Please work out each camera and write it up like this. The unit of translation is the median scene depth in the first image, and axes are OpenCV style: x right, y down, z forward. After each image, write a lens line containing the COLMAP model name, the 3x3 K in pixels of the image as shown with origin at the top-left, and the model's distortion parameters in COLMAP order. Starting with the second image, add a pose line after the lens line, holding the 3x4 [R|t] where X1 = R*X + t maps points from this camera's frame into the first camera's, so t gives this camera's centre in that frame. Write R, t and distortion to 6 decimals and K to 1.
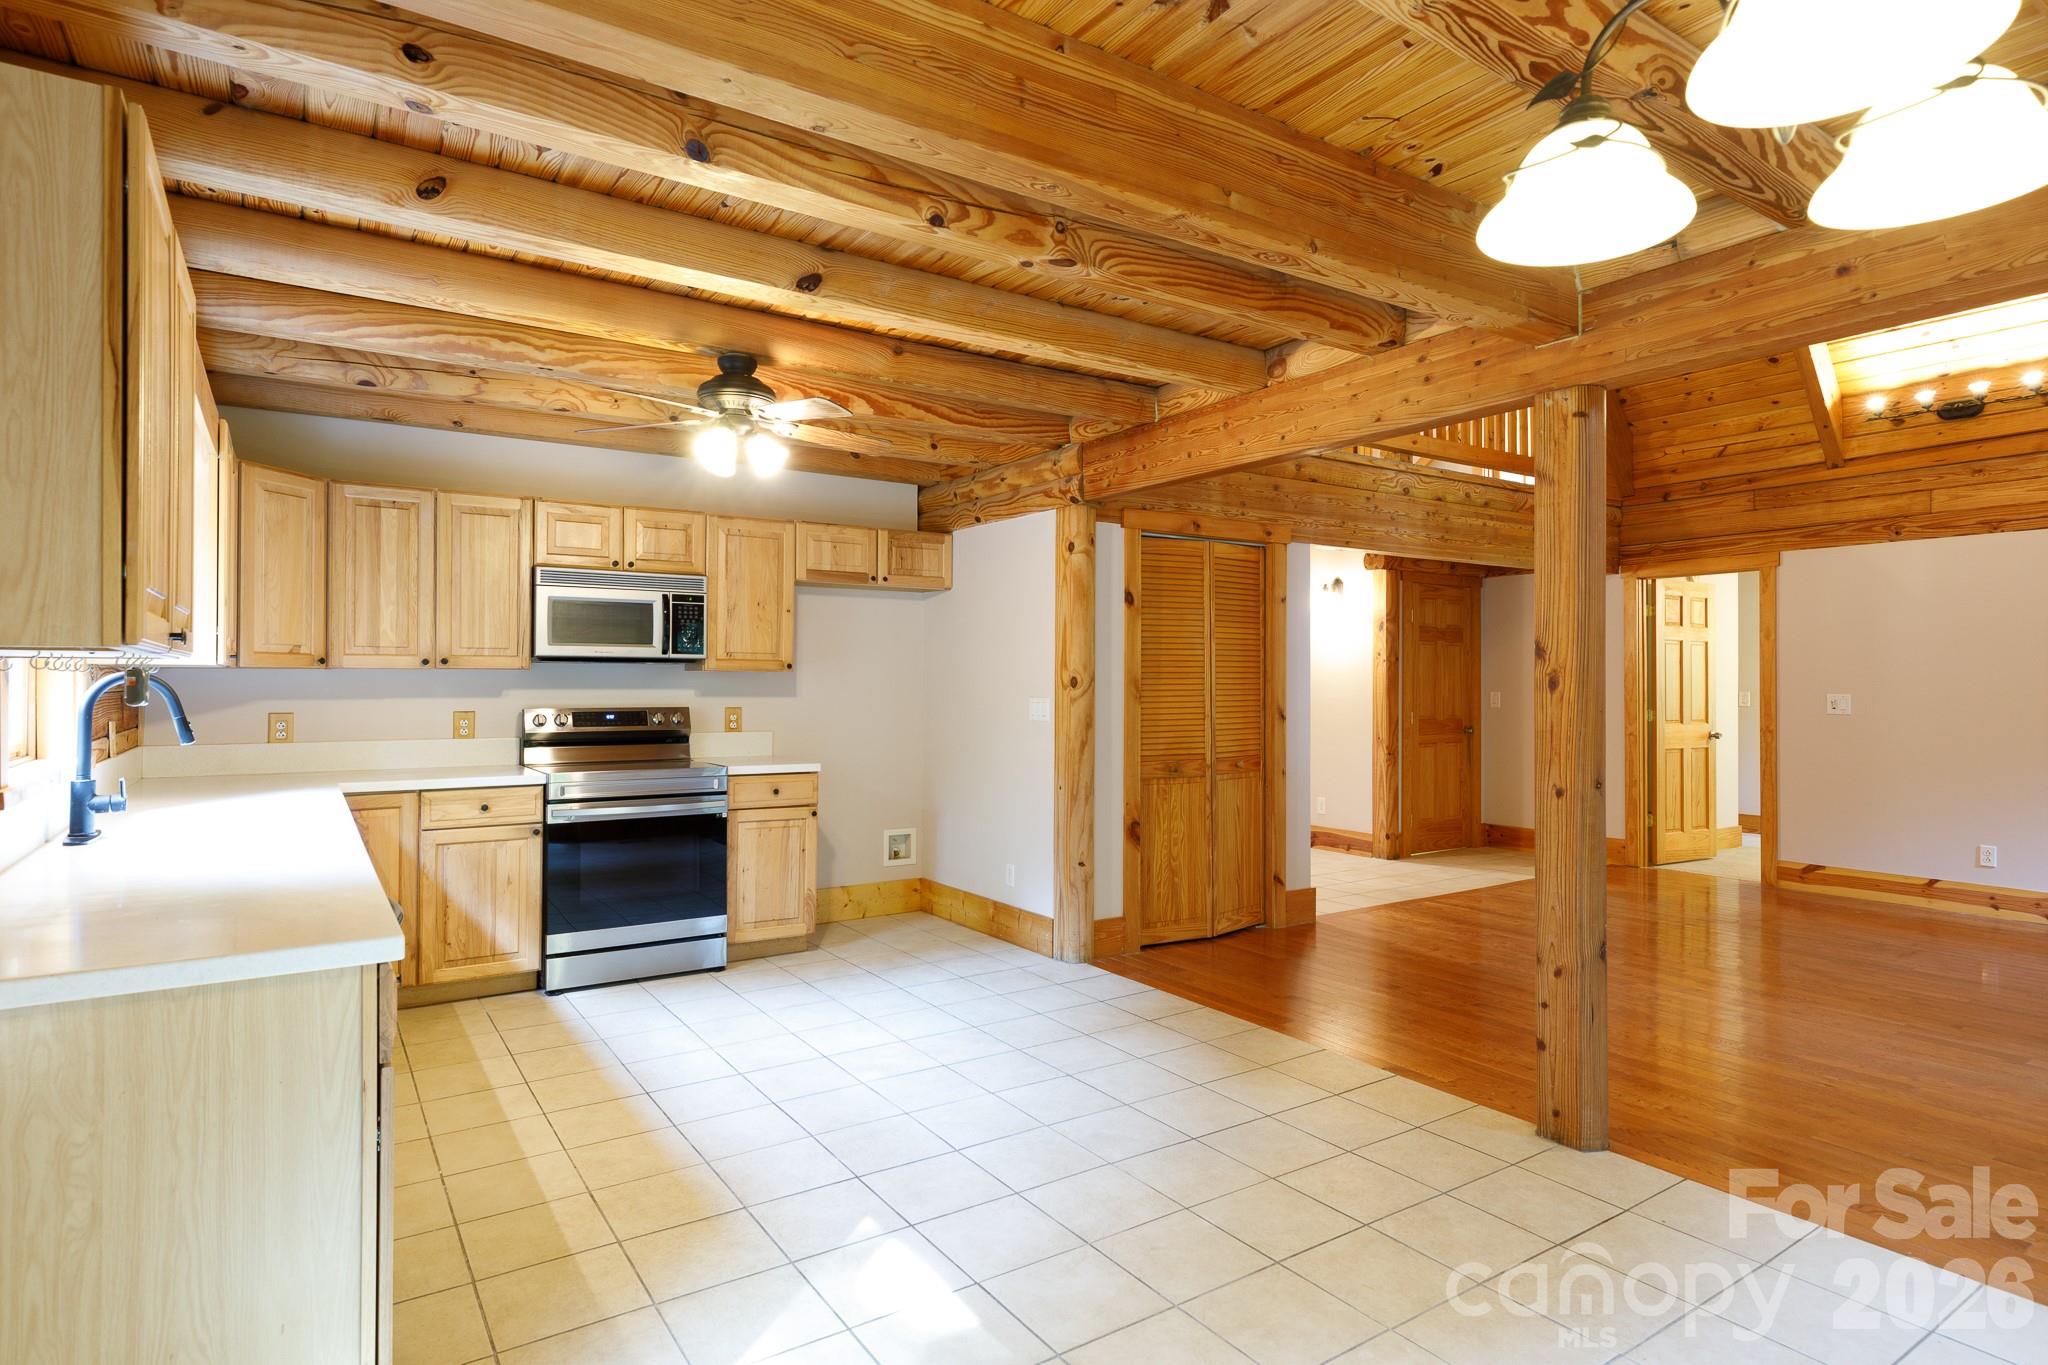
lens RADIAL K [[1090.8, 0, 1024.9], [0, 1090.8, 670.3], [0, 0, 1]] dist [0.003089, 0.000490]
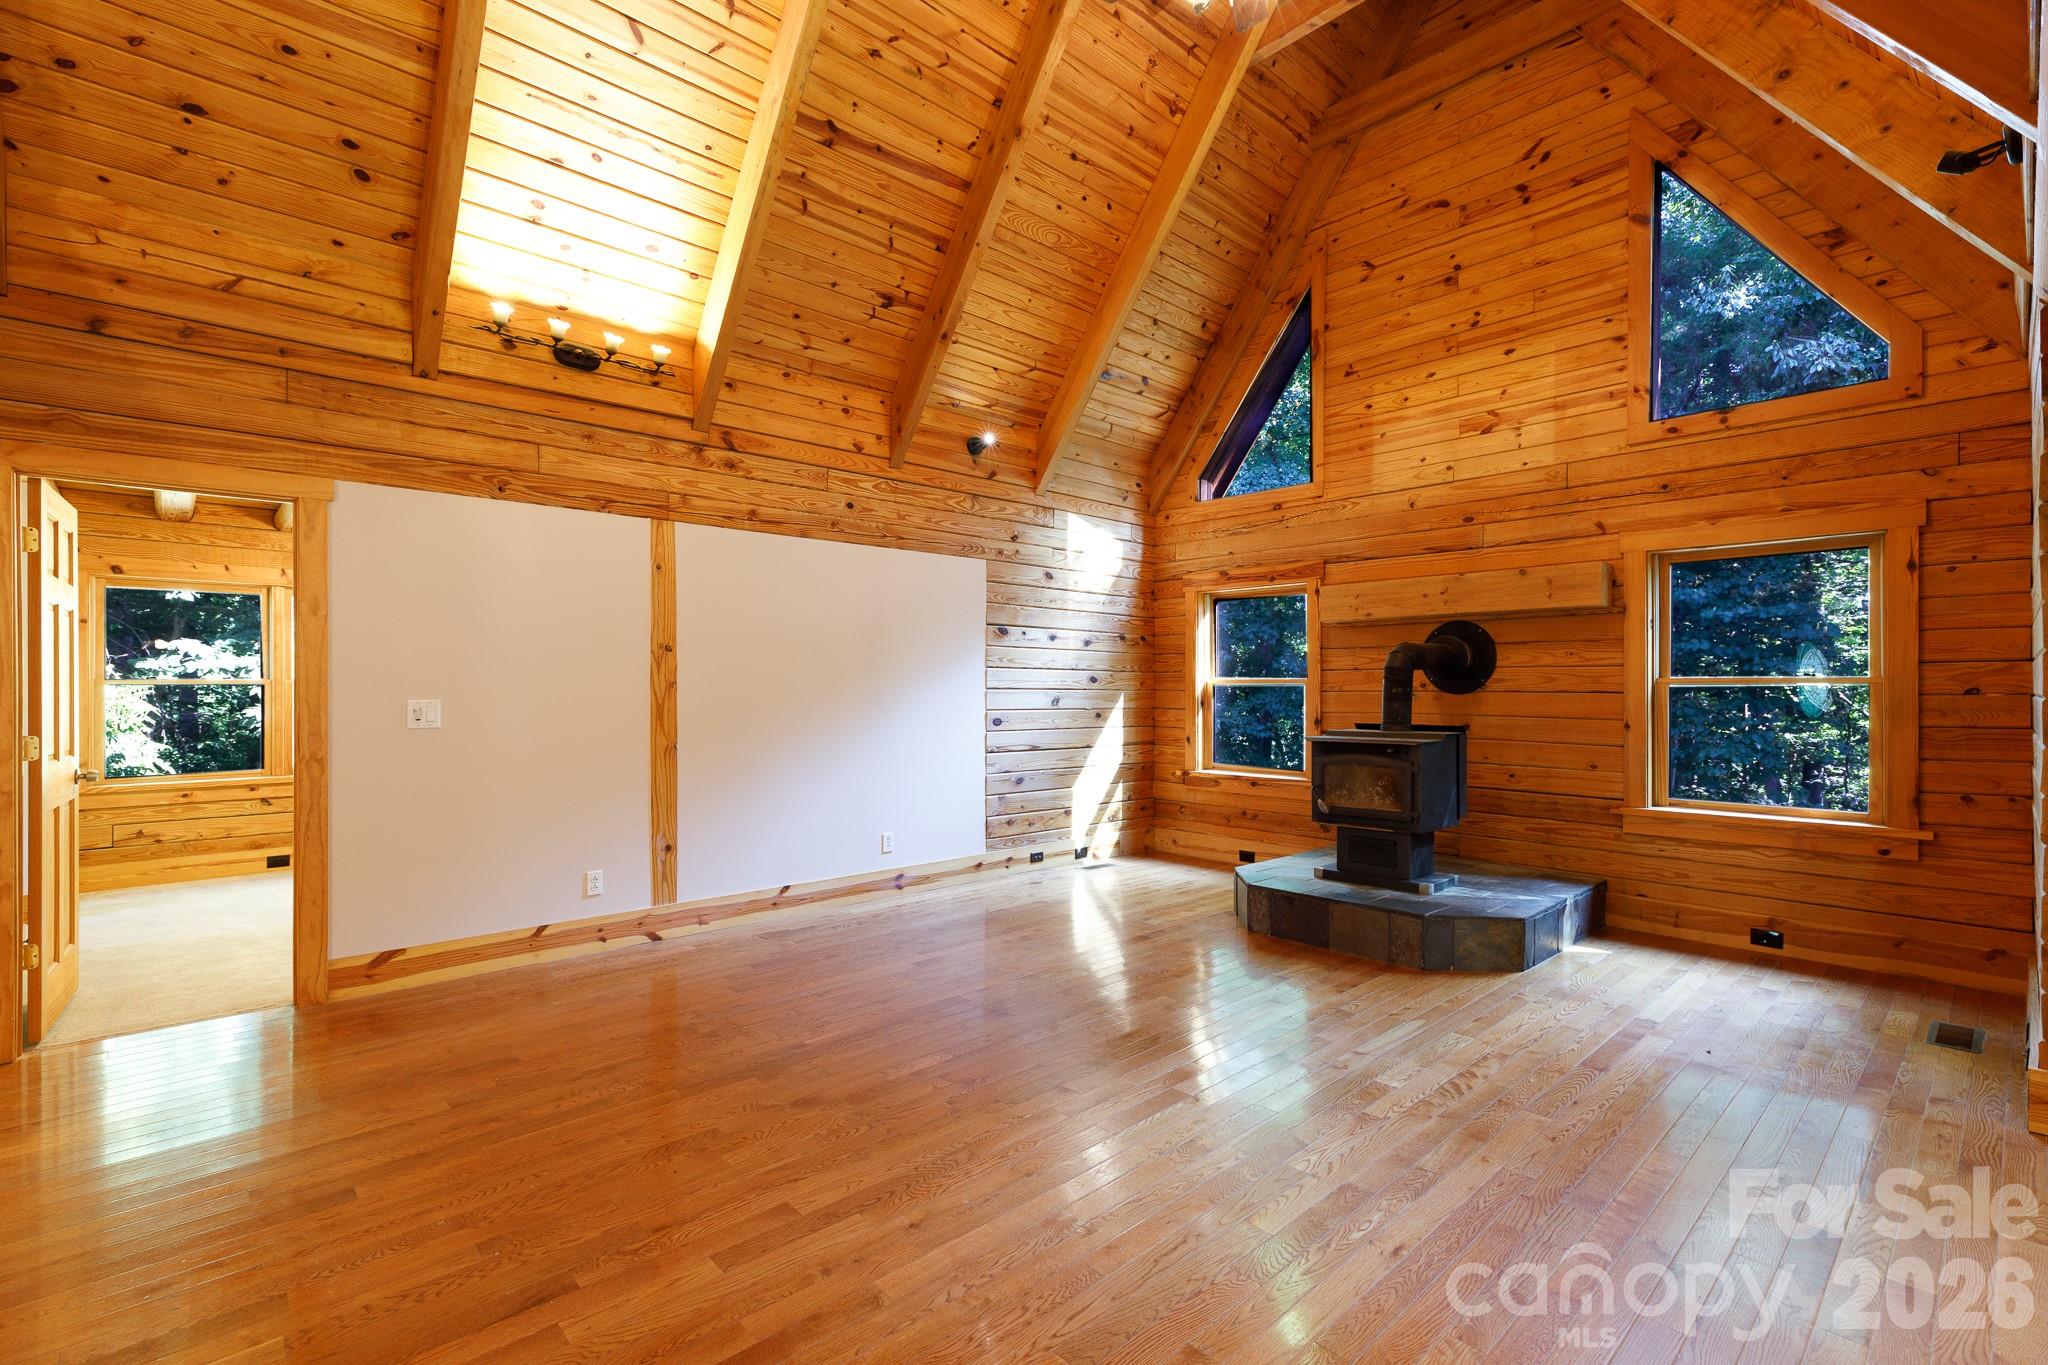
lens RADIAL K [[922.1, 0, 1023.3], [0, 922.1, 688.3], [0, 0, 1]] dist [0.003287, -0.000081]
pose [[-0.154748, -0.004041, 0.987946, 0.111603], [-0.011518, 0.999931, 0.002286, 0.010219], [-0.987887, -0.011025, -0.154783, 0.832049]]
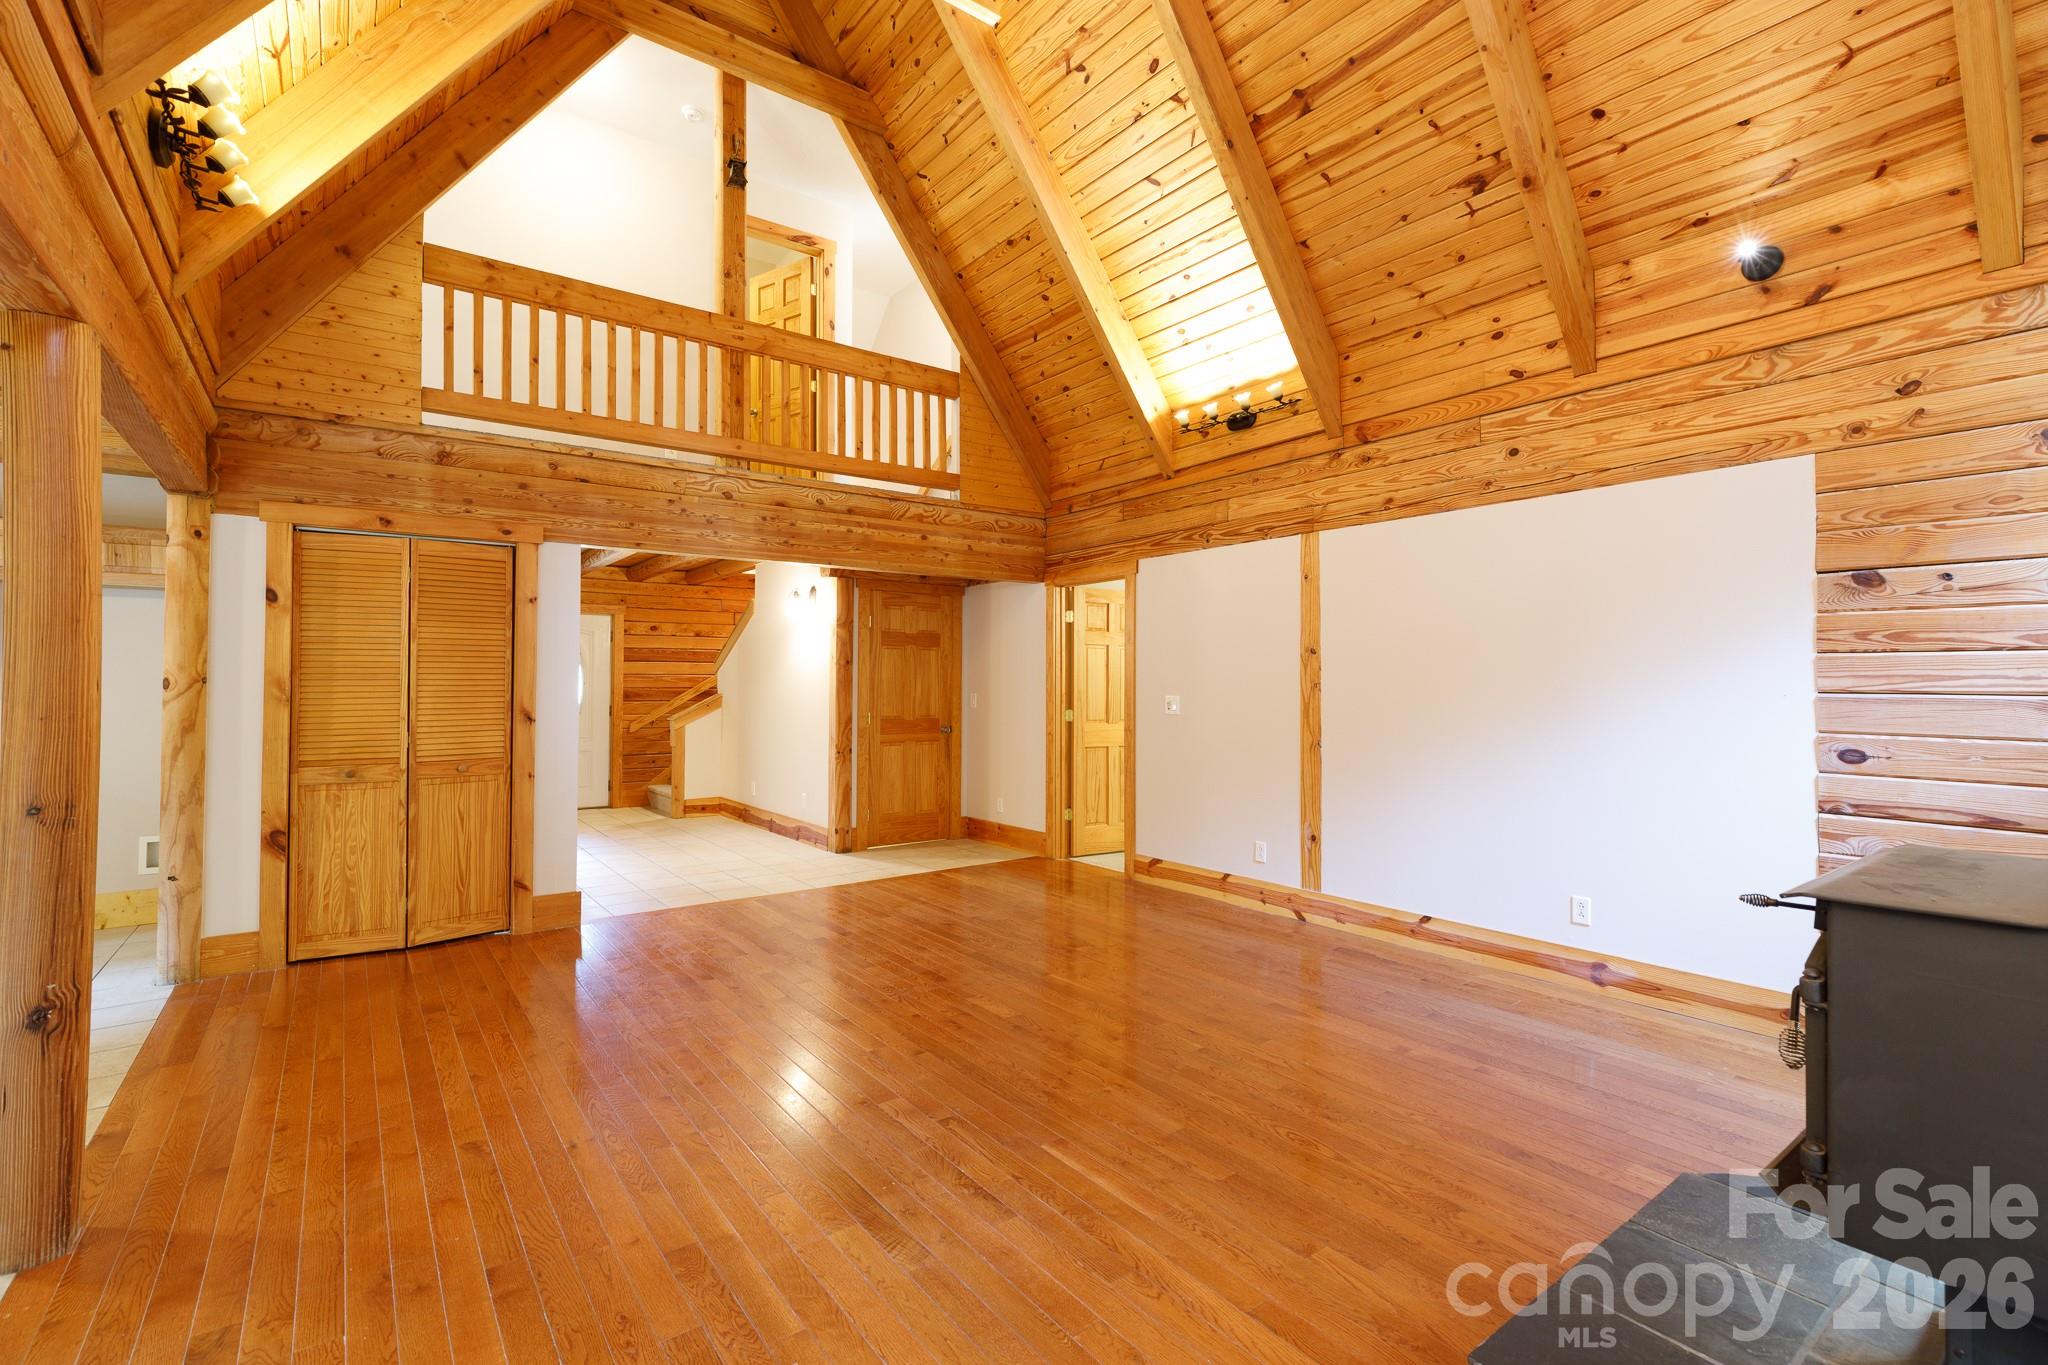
lens RADIAL K [[914.2, 0, 1023.8], [0, 914.2, 671.7], [0, 0, 1]] dist [0.004341, -0.000383]
pose [[0.998750, 0.000451, 0.049981, 0.655506], [-0.000253, 0.999992, -0.003961, 0.003239], [-0.049983, 0.003944, 0.998742, 0.156927]]
